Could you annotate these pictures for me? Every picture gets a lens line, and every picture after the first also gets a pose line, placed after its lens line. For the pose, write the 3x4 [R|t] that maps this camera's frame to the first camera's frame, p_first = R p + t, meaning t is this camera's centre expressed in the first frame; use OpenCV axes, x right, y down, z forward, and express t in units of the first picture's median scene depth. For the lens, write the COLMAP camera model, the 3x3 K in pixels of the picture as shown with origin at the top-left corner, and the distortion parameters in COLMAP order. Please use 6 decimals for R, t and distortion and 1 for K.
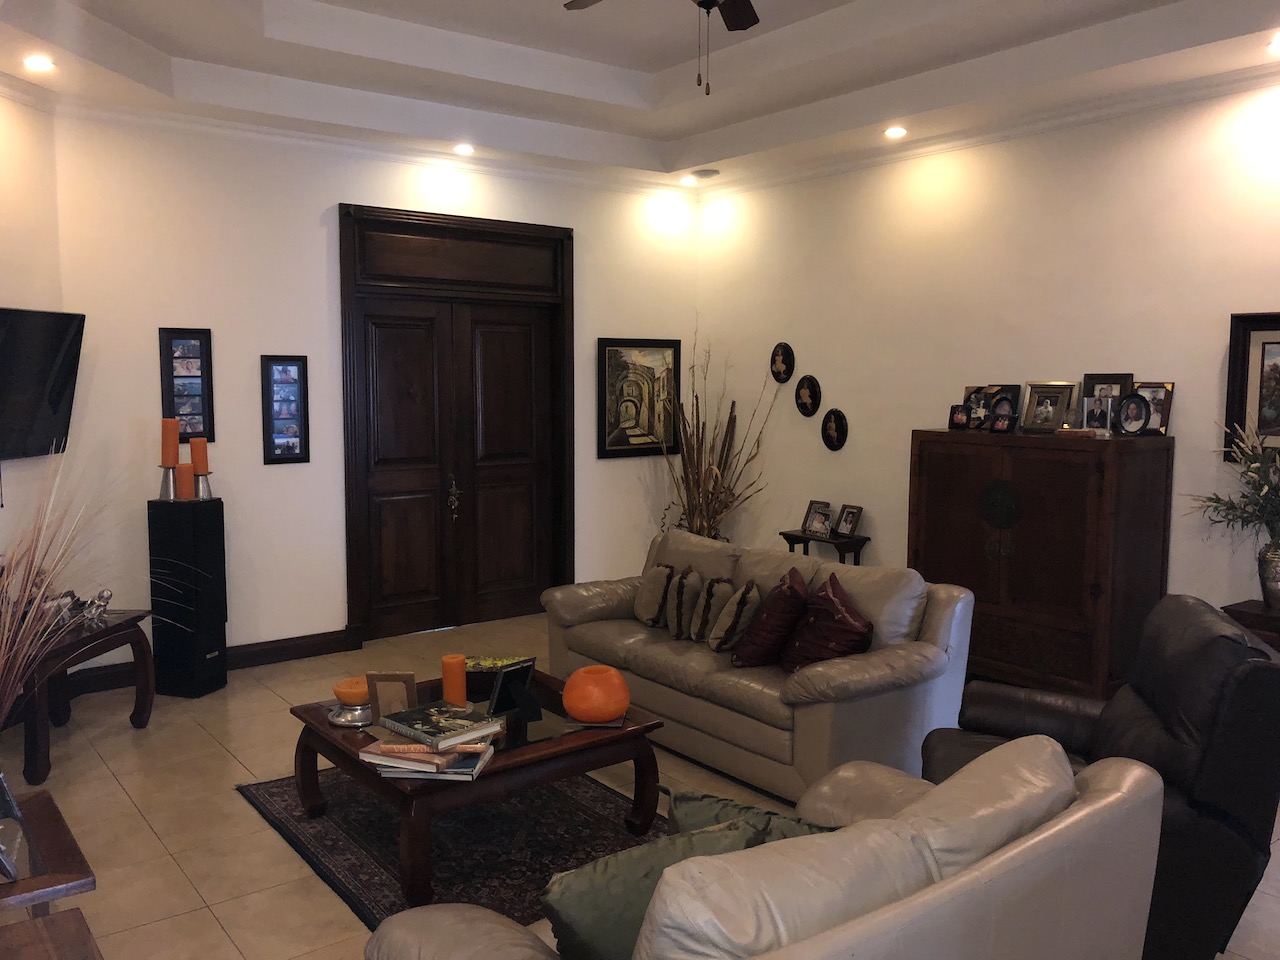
lens RADIAL K [[1051.7, 0, 645.7], [0, 1051.7, 475.5], [0, 0, 1]] dist [0.050668, -0.021148]
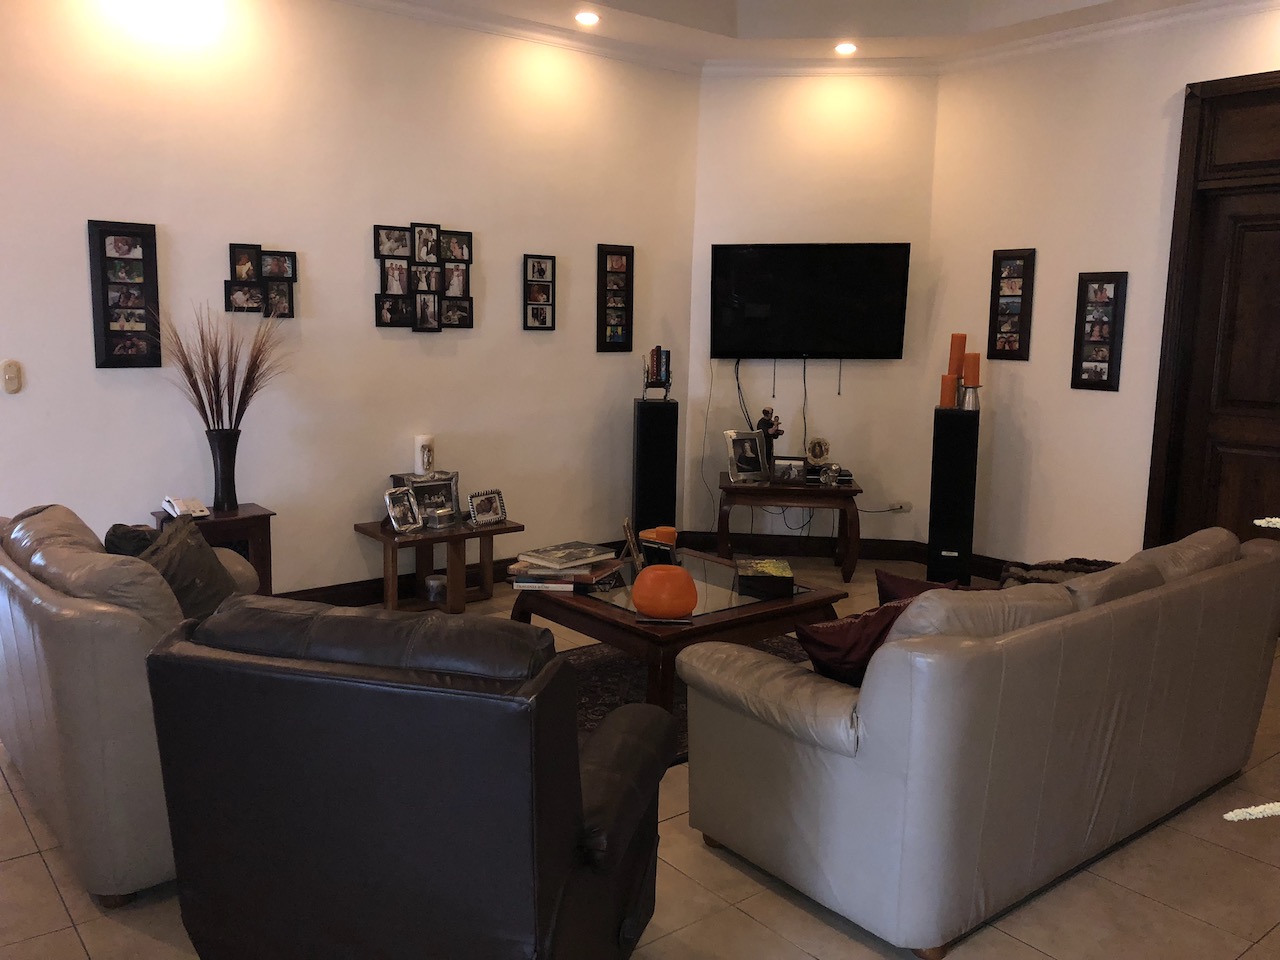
lens RADIAL K [[1051.7, 0, 646.2], [0, 1051.7, 480.1], [0, 0, 1]] dist [0.050668, -0.021148]
pose [[0.028670, 0.169099, -0.985182, 0.598110], [-0.101997, 0.980938, 0.165403, -0.049053], [0.994372, 0.095743, 0.045371, 0.587315]]
